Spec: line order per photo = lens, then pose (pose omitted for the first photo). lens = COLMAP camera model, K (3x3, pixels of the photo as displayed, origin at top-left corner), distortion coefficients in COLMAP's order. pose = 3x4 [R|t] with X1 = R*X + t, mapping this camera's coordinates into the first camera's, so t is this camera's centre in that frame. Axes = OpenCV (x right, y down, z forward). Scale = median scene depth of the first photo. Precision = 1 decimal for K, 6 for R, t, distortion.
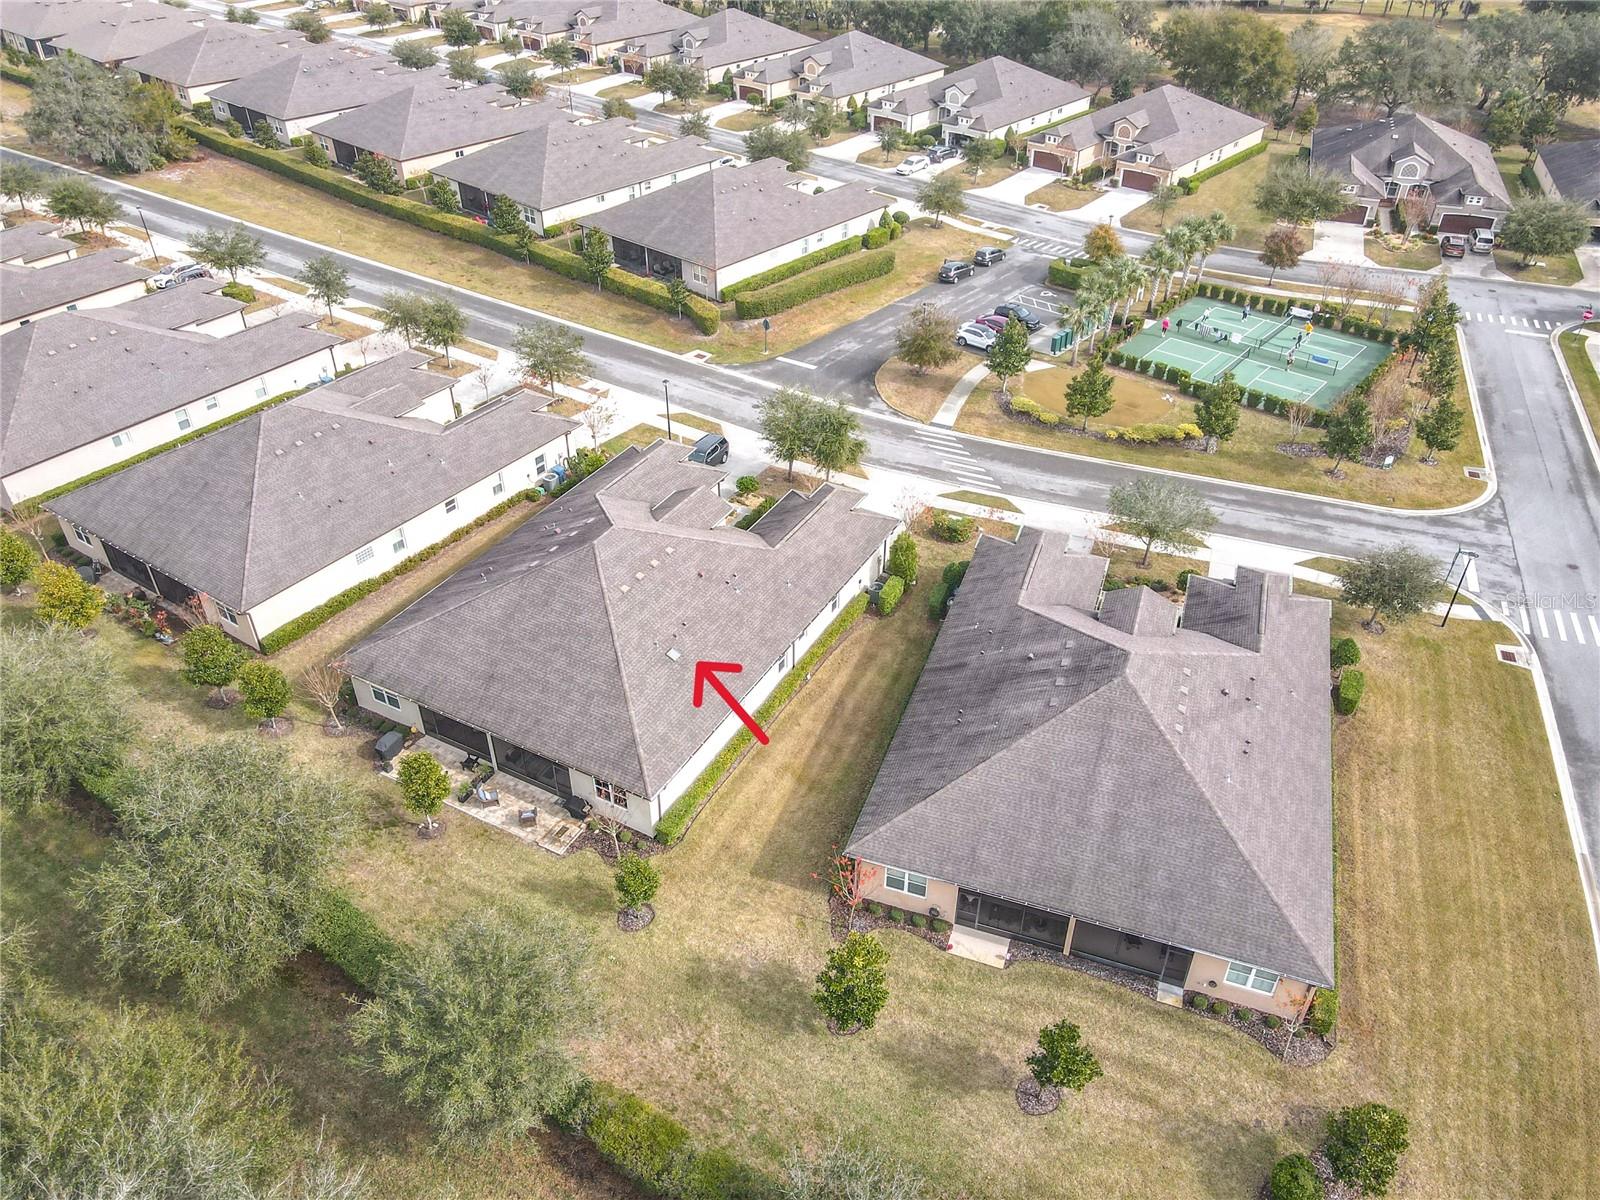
lens RADIAL K [[1184.9, 0, 800.0], [0, 1184.9, 600.0], [0, 0, 1]] dist [-0.001934, 0.056862]
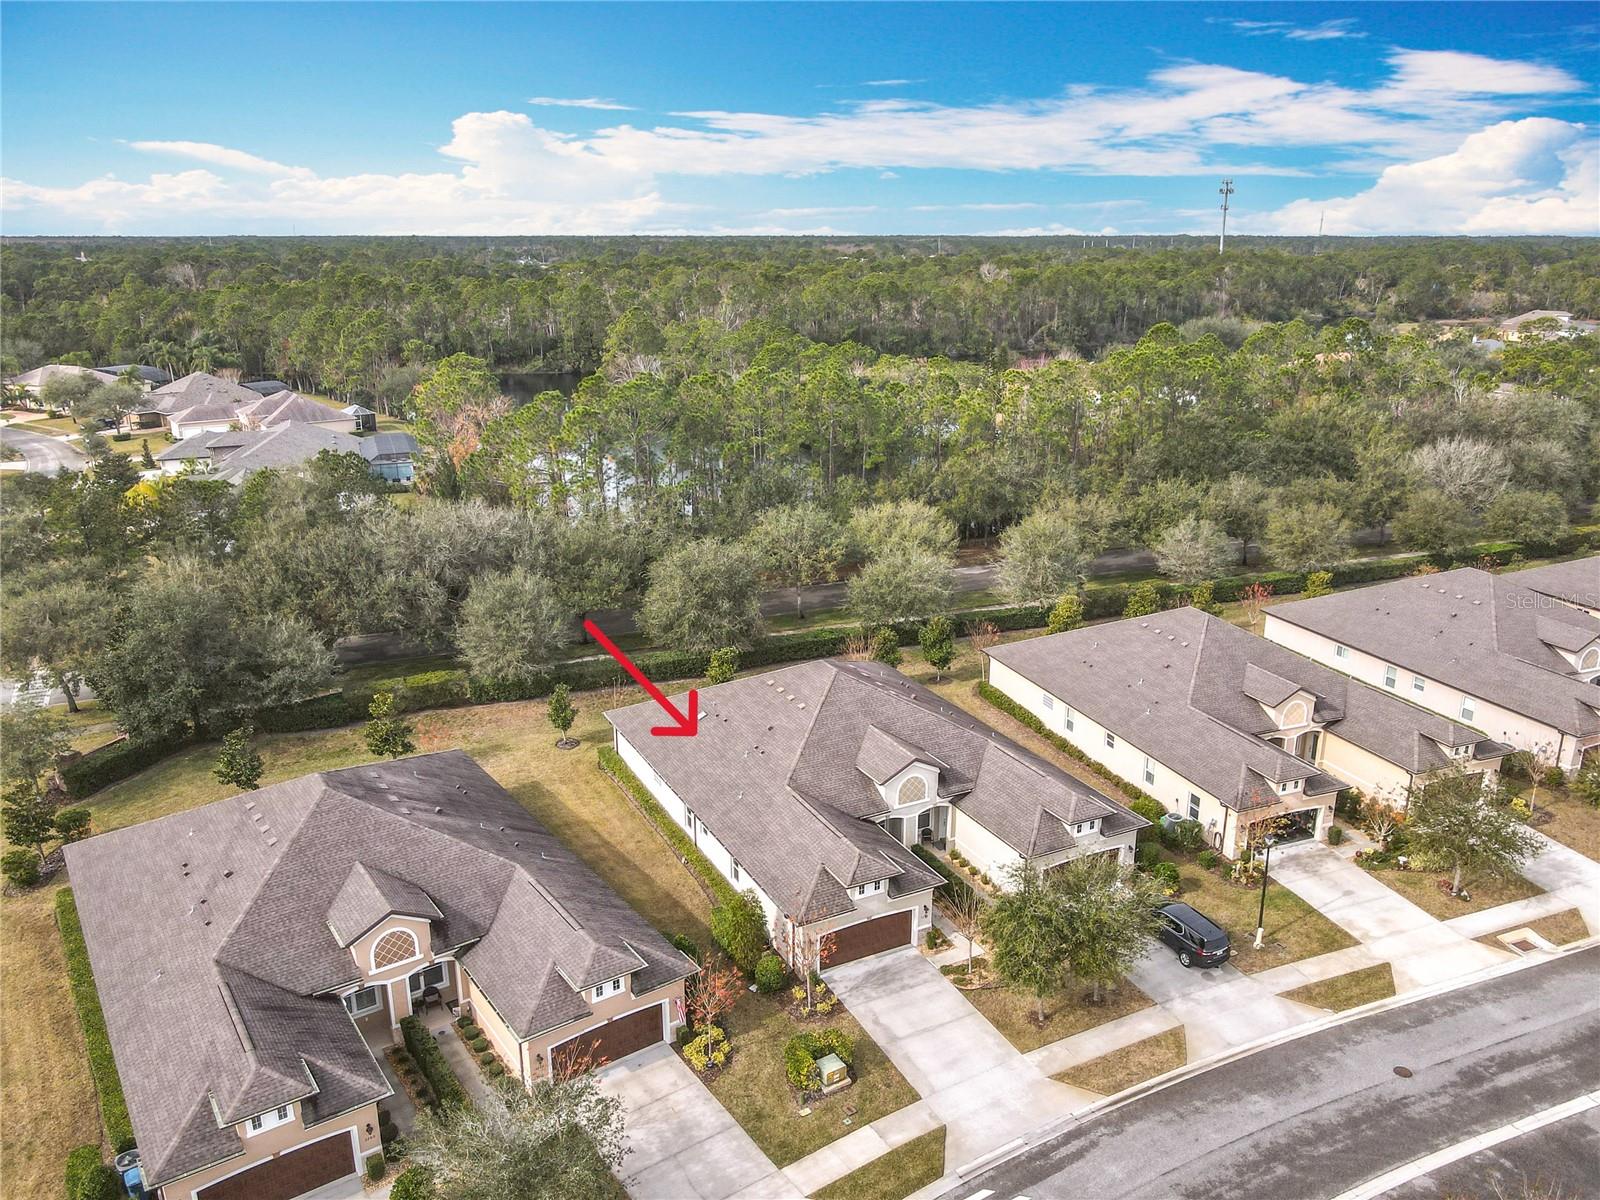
lens RADIAL K [[1193.1, 0, 829.5], [0, 1193.1, 611.2], [0, 0, 1]] dist [-0.031530, 0.050860]
pose [[-0.551792, 0.247301, -0.796472, 0.516221], [-0.492952, 0.673617, 0.550670, -0.516330], [0.672698, 0.696478, -0.249789, 0.931524]]
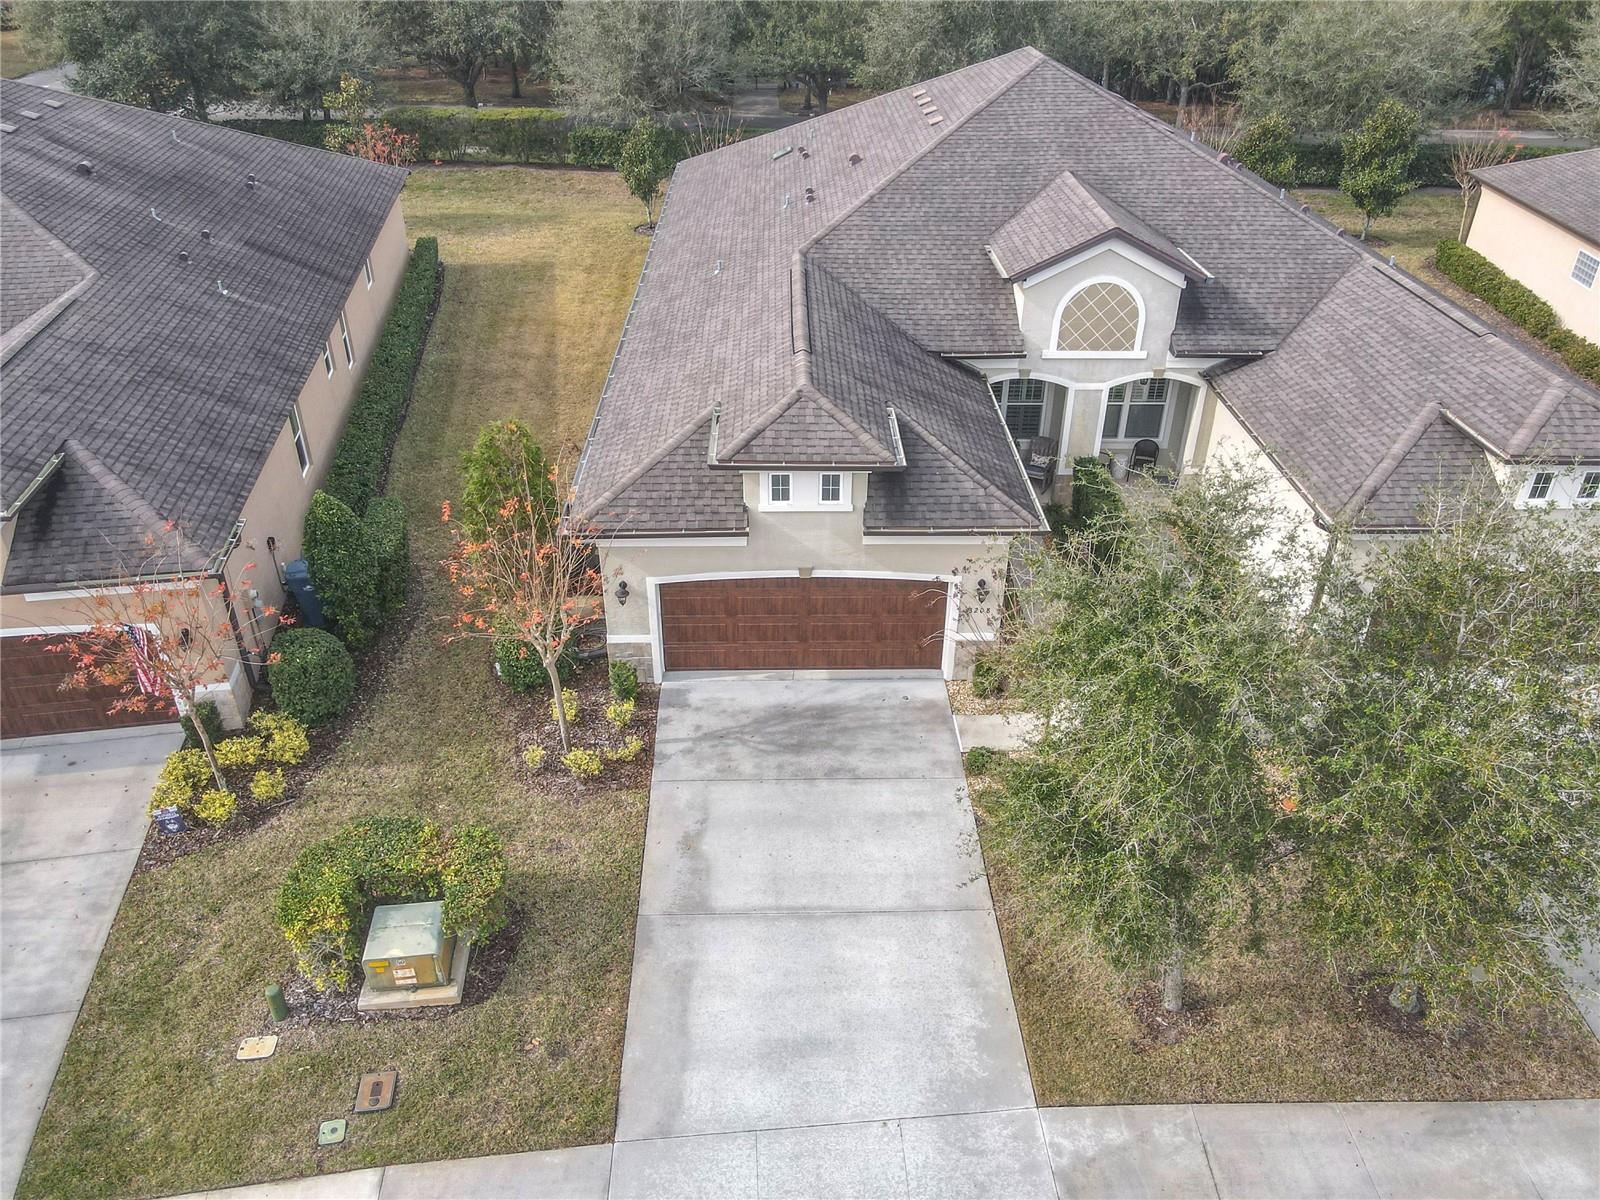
lens RADIAL K [[1175.2, 0, 816.3], [0, 1175.2, 592.4], [0, 0, 1]] dist [0.000882, 0.031172]
pose [[-0.862369, 0.255553, -0.437048, 0.133152], [-0.308145, 0.420002, 0.853607, -0.259018], [0.401704, 0.870799, -0.283450, 0.971748]]
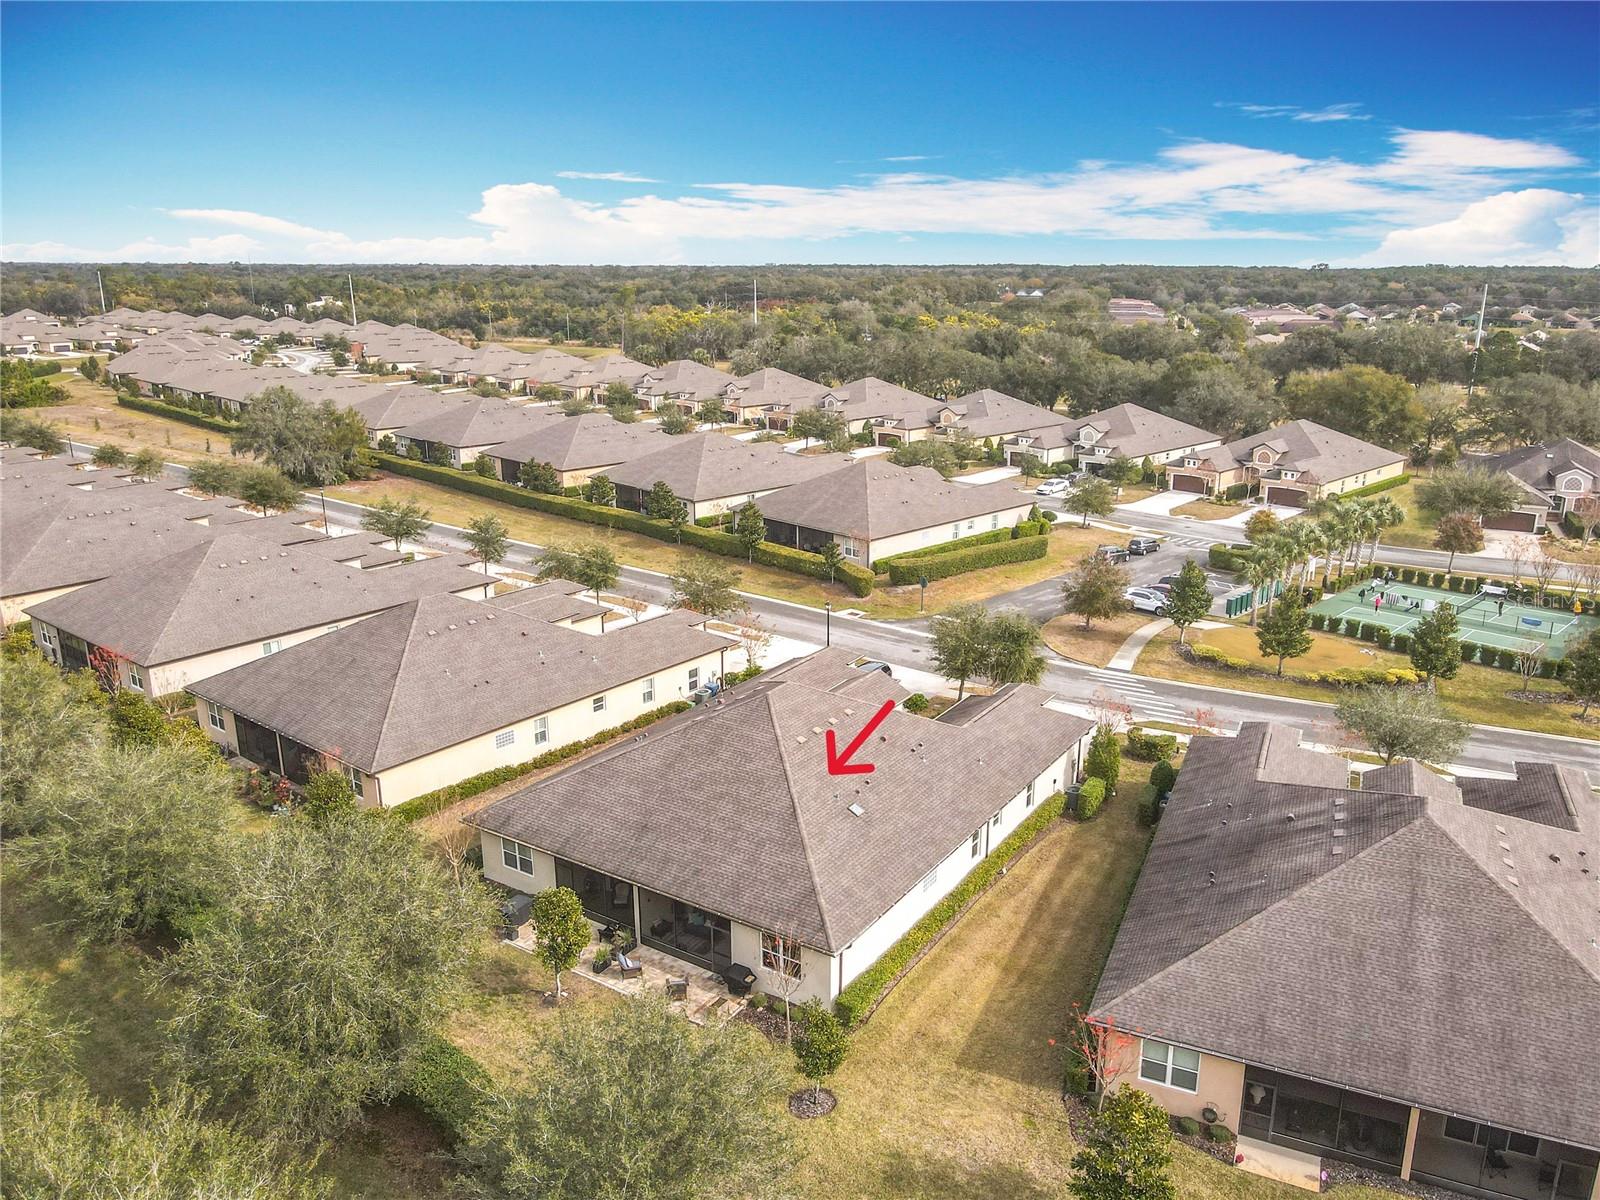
lens RADIAL K [[1194.0, 0, 805.7], [0, 1194.0, 603.4], [0, 0, 1]] dist [0.003565, 0.032243]
pose [[0.996498, 0.017015, -0.081861, -0.053582], [-0.043539, 0.941457, -0.334309, 0.140118], [0.071381, 0.336702, 0.938902, 0.098978]]
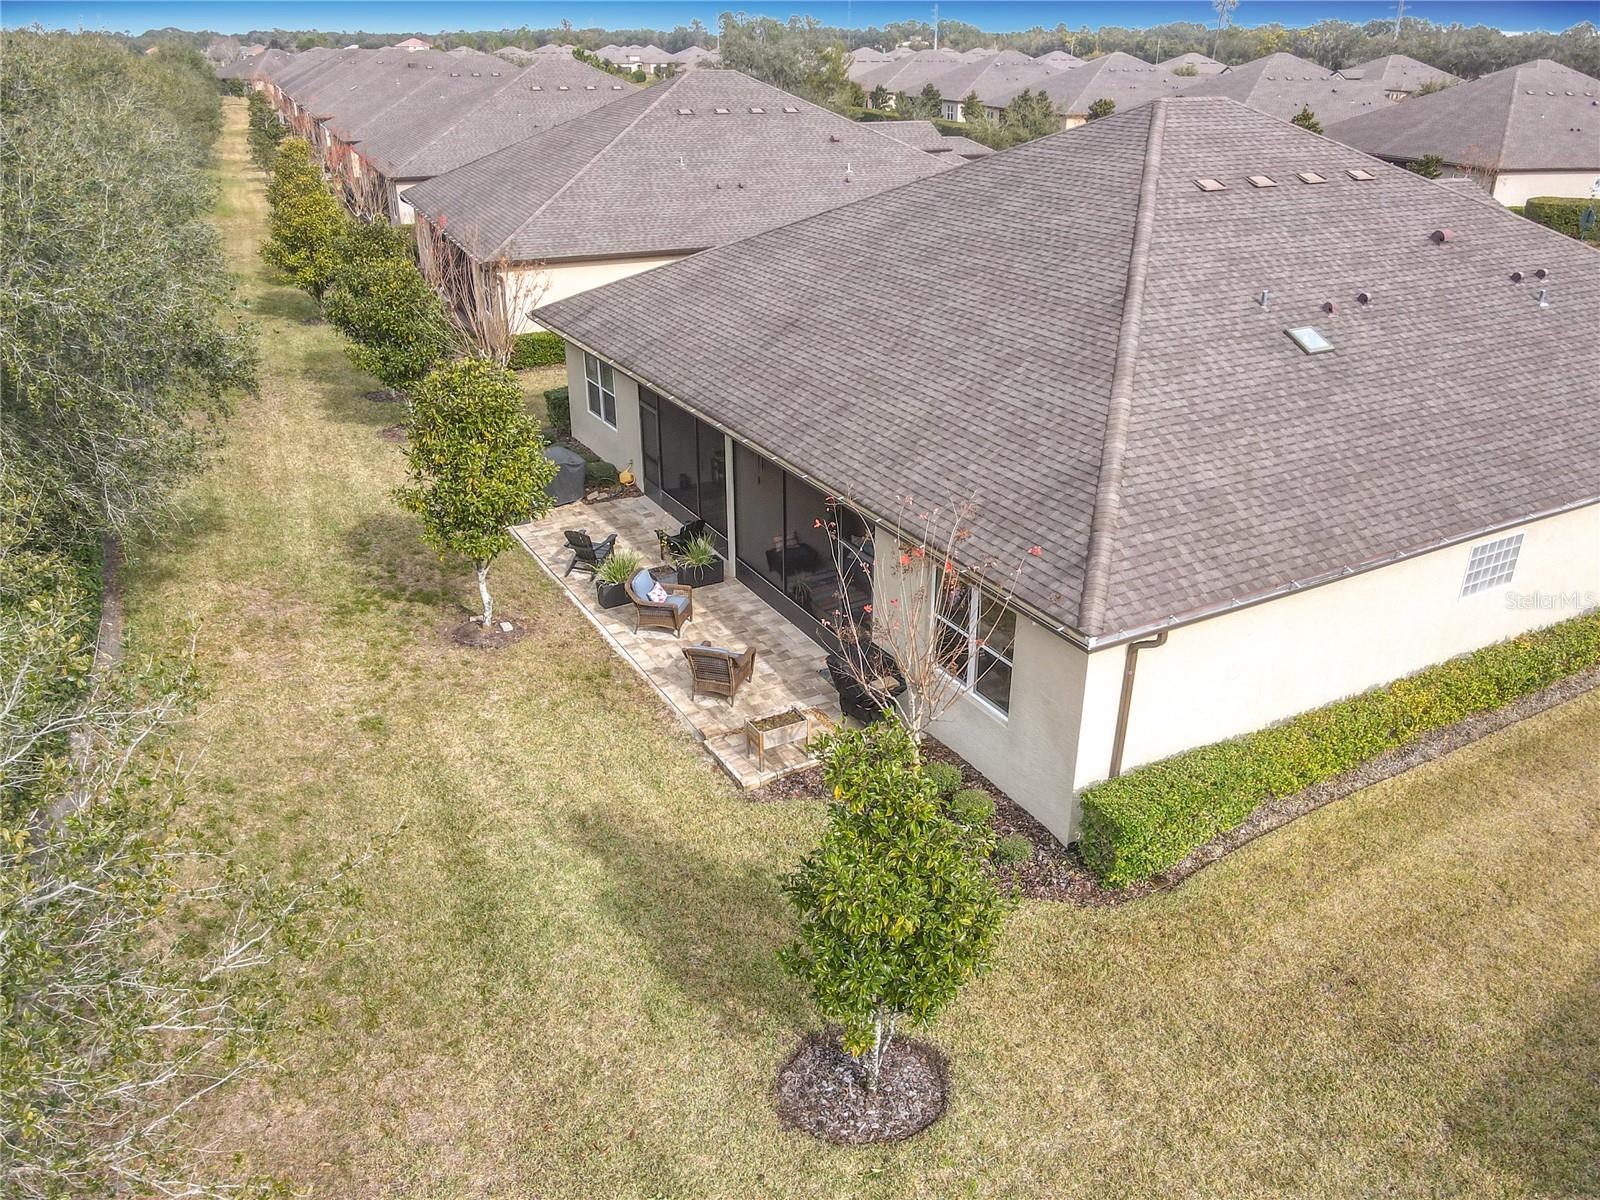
lens RADIAL K [[1193.1, 0, 829.5], [0, 1193.1, 611.2], [0, 0, 1]] dist [-0.031530, 0.050860]
pose [[0.855394, 0.228456, -0.464874, -0.038685], [-0.309297, 0.945193, -0.104621, 0.132201], [0.415495, 0.233276, 0.879174, 0.494737]]
